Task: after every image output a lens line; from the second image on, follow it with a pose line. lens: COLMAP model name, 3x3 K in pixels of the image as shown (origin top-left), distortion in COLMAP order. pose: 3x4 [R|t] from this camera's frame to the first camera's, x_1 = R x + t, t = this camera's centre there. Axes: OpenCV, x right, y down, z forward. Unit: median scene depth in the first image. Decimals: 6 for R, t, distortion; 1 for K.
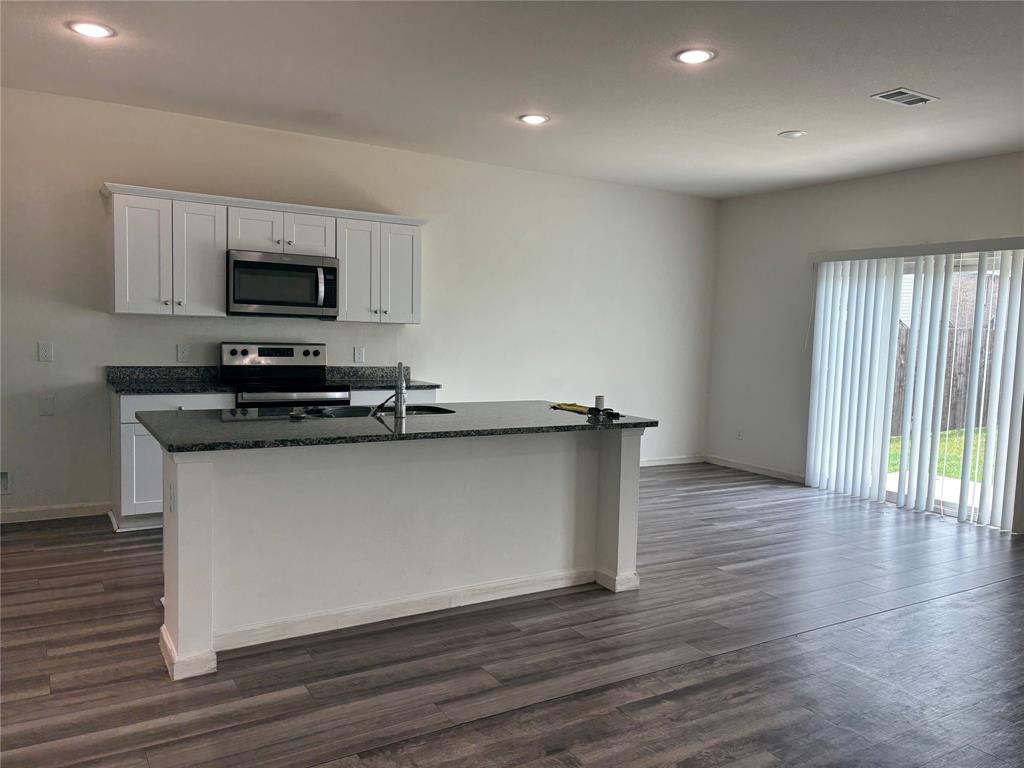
lens RADIAL K [[774.4, 0, 516.0], [0, 774.4, 391.5], [0, 0, 1]] dist [0.046503, -0.045510]
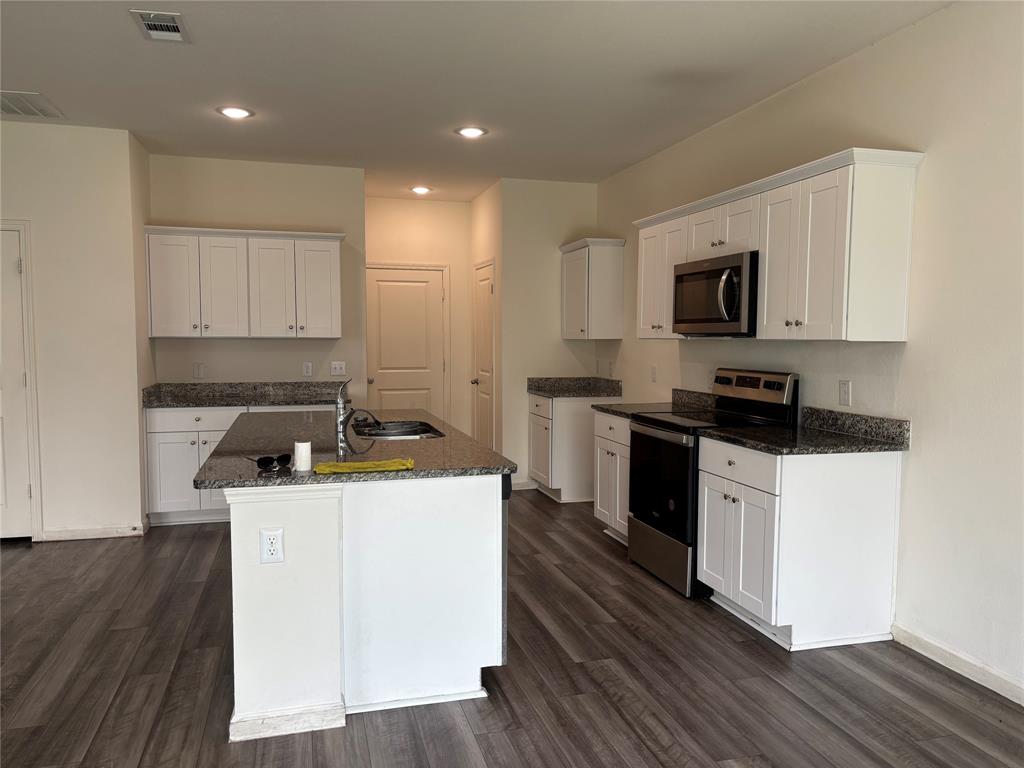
lens RADIAL K [[774.4, 0, 512.5], [0, 774.4, 390.7], [0, 0, 1]] dist [0.046503, -0.045510]
pose [[-0.275952, 0.032804, -0.960612, 0.543813], [-0.092916, 0.993826, 0.060630, -0.072162], [0.956670, 0.105987, -0.271200, 1.059770]]
